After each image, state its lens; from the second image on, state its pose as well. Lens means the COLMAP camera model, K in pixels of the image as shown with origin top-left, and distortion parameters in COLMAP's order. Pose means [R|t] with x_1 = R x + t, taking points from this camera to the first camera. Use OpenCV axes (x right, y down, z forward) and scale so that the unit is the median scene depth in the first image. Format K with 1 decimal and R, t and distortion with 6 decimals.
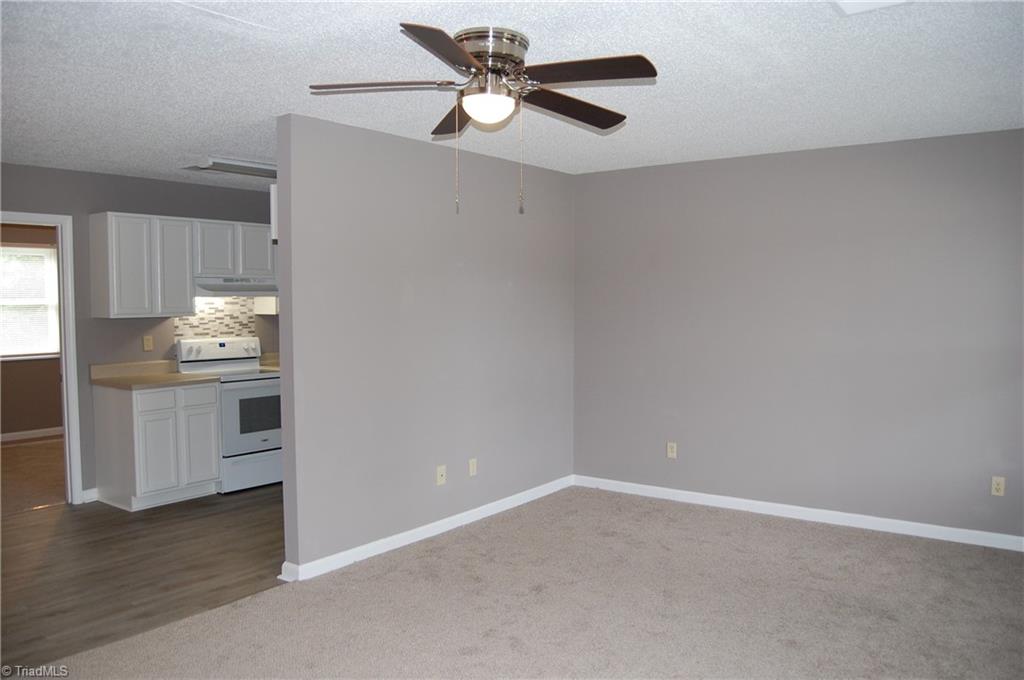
lens RADIAL K [[783.6, 0, 510.9], [0, 783.6, 340.1], [0, 0, 1]] dist [-0.037528, 0.008500]
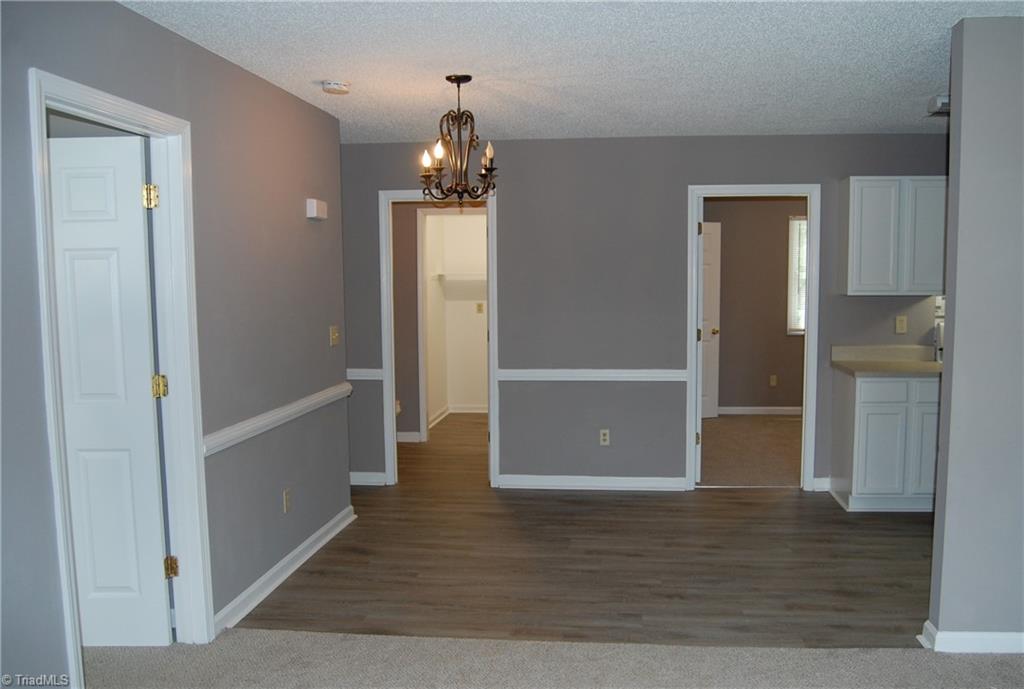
lens RADIAL K [[860.7, 0, 513.6], [0, 860.7, 348.4], [0, 0, 1]] dist [-0.006592, -0.016239]
pose [[0.576901, 0.072065, -0.813629, 0.085706], [-0.044239, 0.997395, 0.056973, -0.006763], [0.815615, 0.003126, 0.578586, 0.111685]]
